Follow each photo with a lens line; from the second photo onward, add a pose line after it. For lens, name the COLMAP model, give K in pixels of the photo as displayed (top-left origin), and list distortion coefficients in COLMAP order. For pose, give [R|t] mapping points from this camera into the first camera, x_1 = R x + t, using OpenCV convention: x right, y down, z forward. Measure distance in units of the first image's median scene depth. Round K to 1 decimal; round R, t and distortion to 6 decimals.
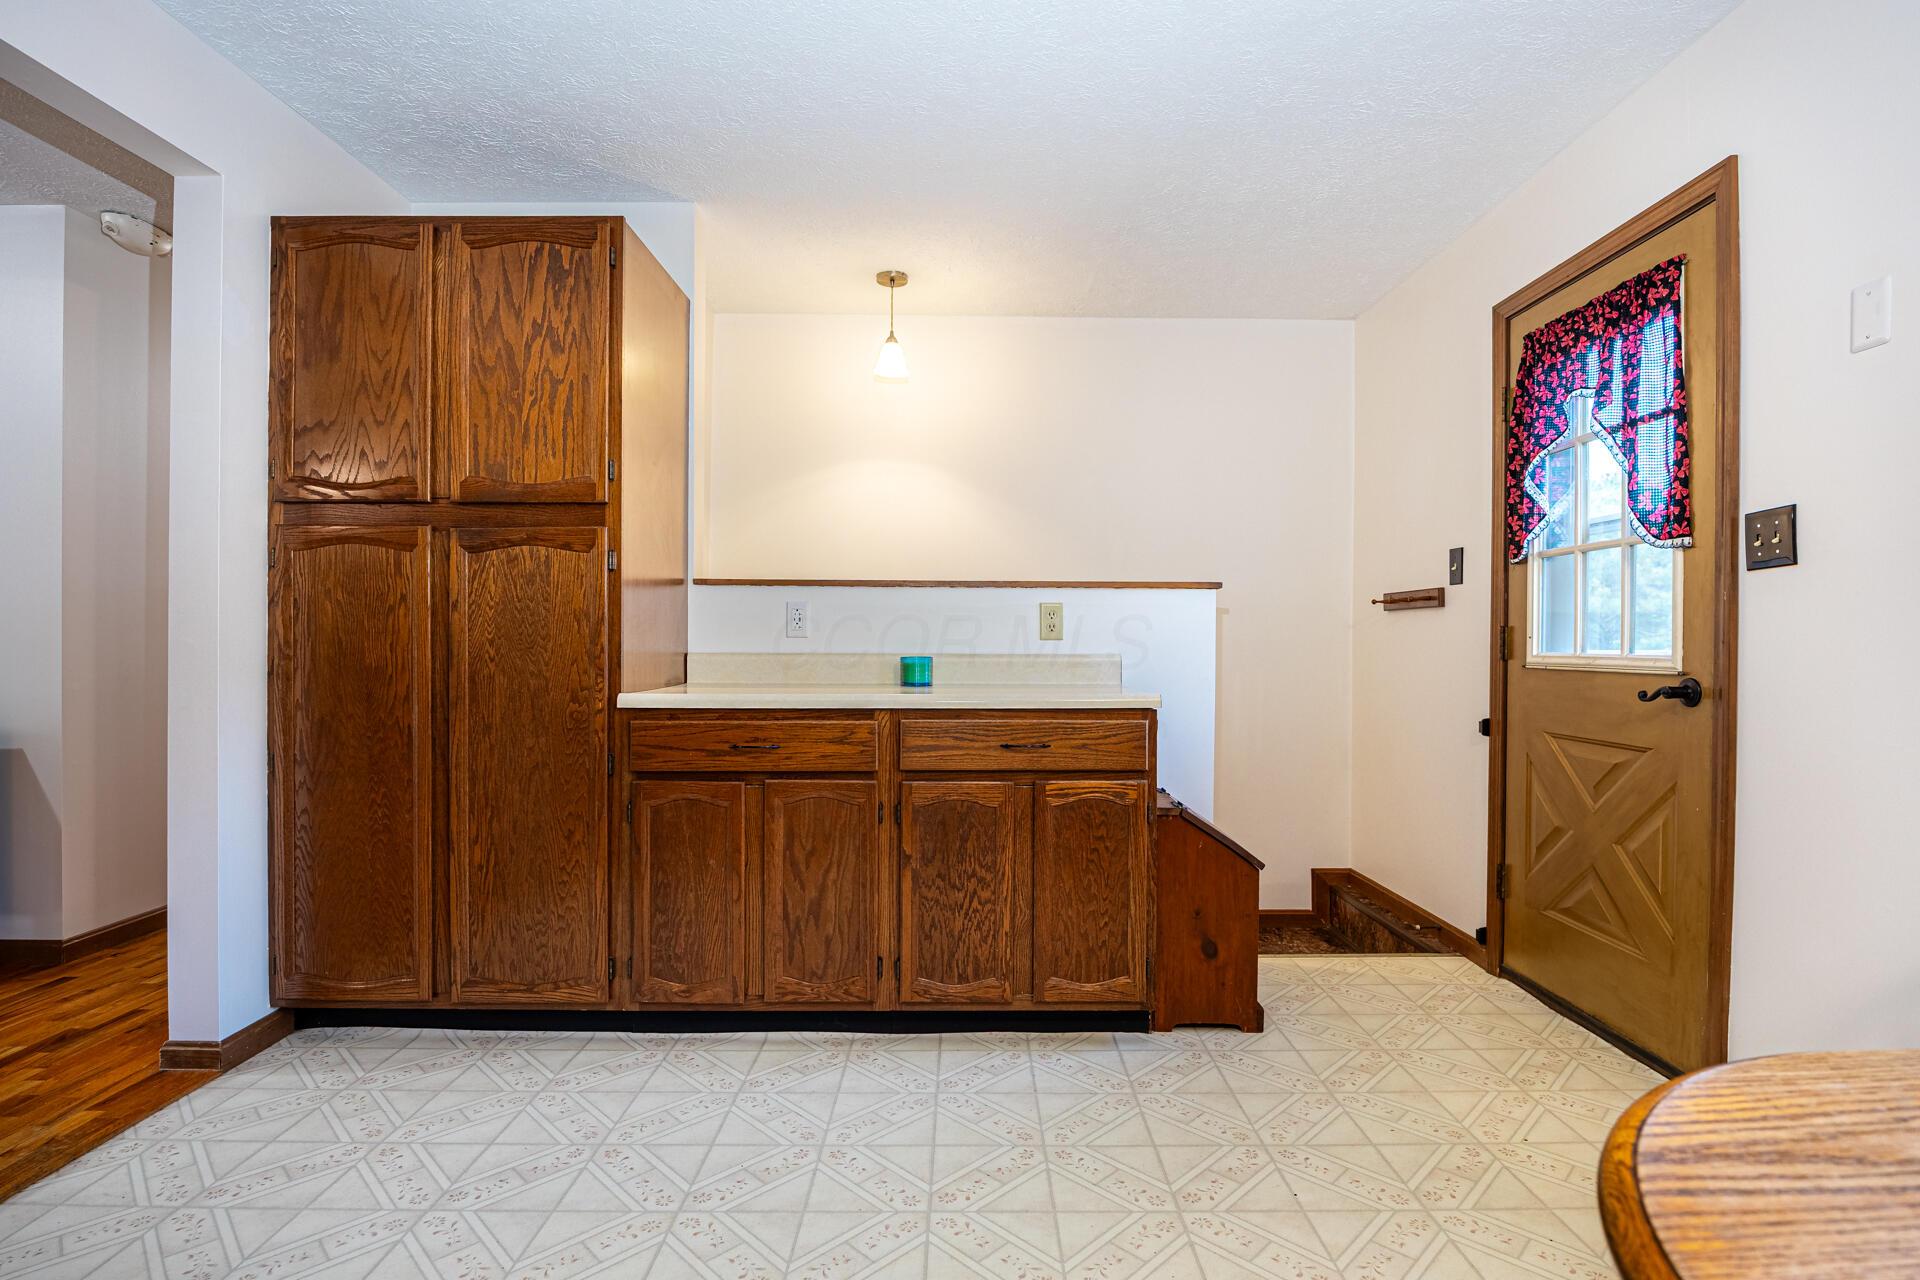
lens RADIAL K [[930.2, 0, 993.8], [0, 930.2, 646.1], [0, 0, 1]] dist [-0.025947, 0.001487]
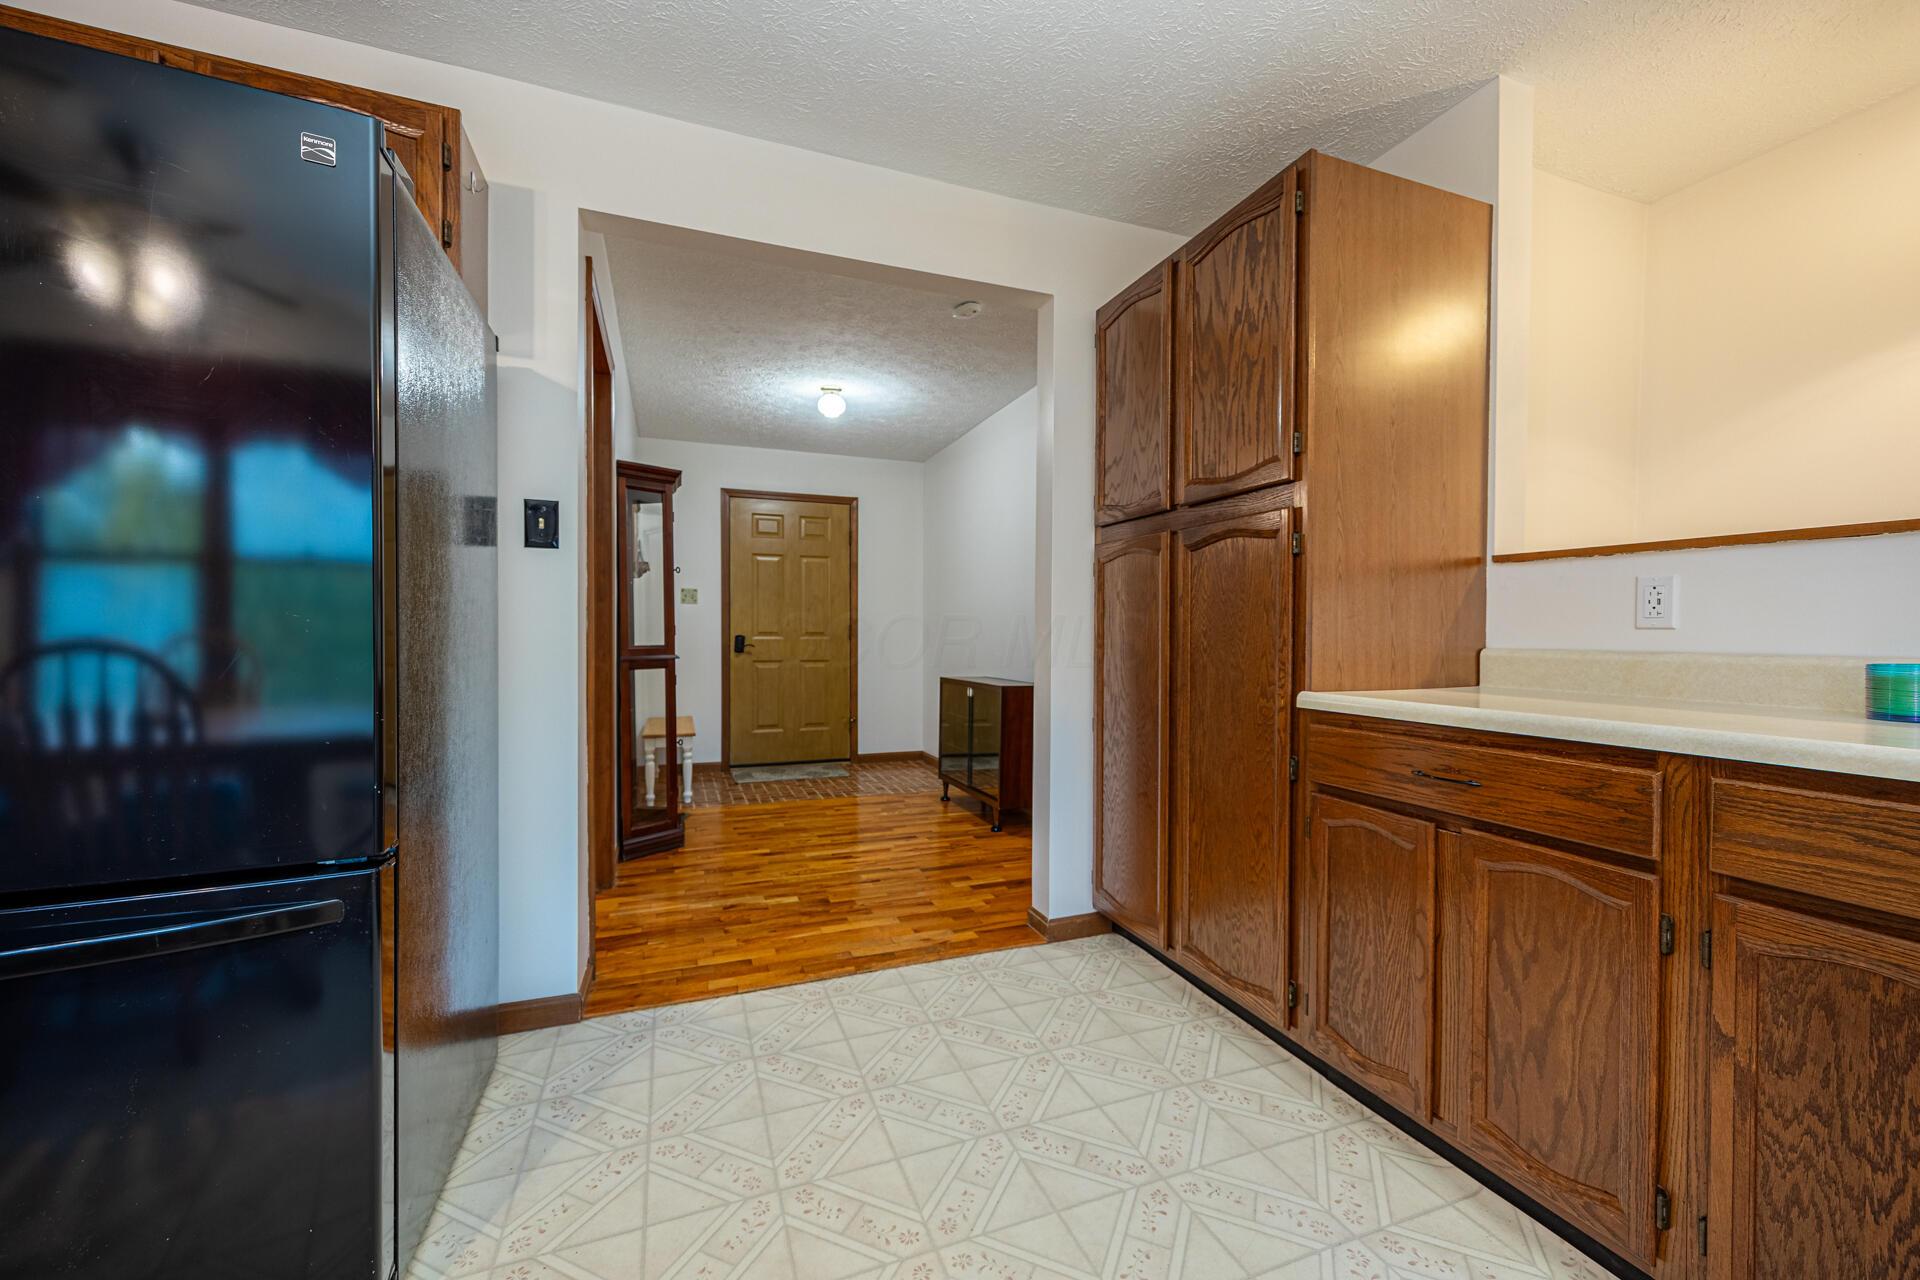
lens RADIAL K [[747.0, 0, 956.7], [0, 747.0, 642.7], [0, 0, 1]] dist [0.001922, -0.000996]
pose [[0.329905, 0.011940, -0.943939, 0.166249], [-0.009833, 0.999909, 0.009212, 0.000812], [0.943963, 0.006243, 0.329992, 0.450331]]
